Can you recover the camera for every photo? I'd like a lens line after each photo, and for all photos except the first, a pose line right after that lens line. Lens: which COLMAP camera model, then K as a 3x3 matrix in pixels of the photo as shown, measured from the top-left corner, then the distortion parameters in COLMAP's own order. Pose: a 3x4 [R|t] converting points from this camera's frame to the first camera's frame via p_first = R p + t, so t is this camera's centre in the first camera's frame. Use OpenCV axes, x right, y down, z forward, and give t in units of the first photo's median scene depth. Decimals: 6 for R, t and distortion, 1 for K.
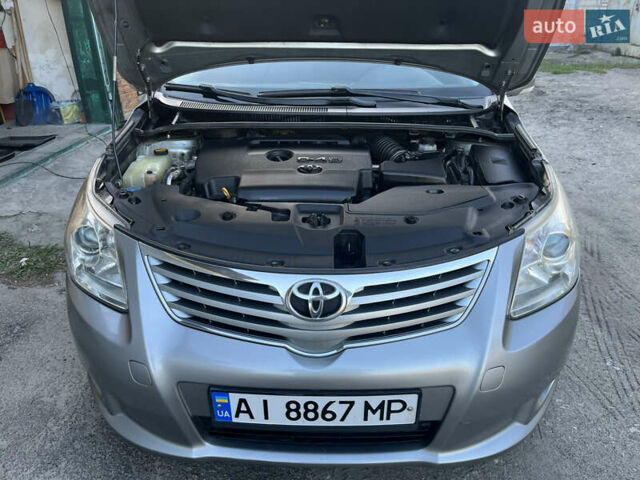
lens RADIAL K [[479.6, 0, 321.2], [0, 479.6, 242.0], [0, 0, 1]] dist [0.070444, -0.104848]
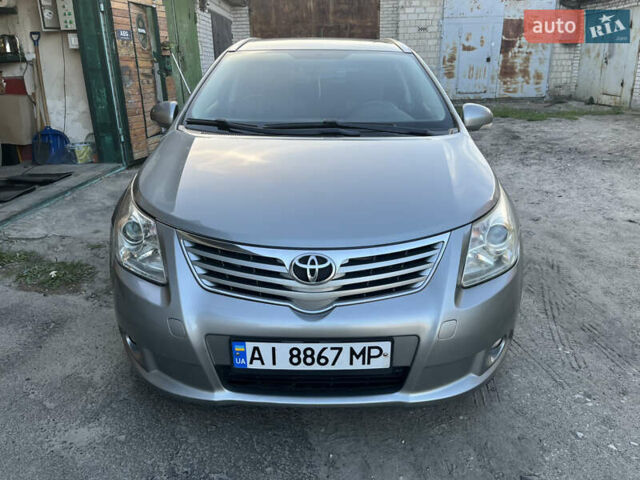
lens RADIAL K [[479.6, 0, 321.1], [0, 479.6, 244.4], [0, 0, 1]] dist [0.070444, -0.104848]
pose [[0.999891, -0.004243, 0.014174, -0.004736], [0.005521, 0.995796, -0.091436, 0.141555], [-0.013726, 0.091504, 0.995710, -0.259493]]
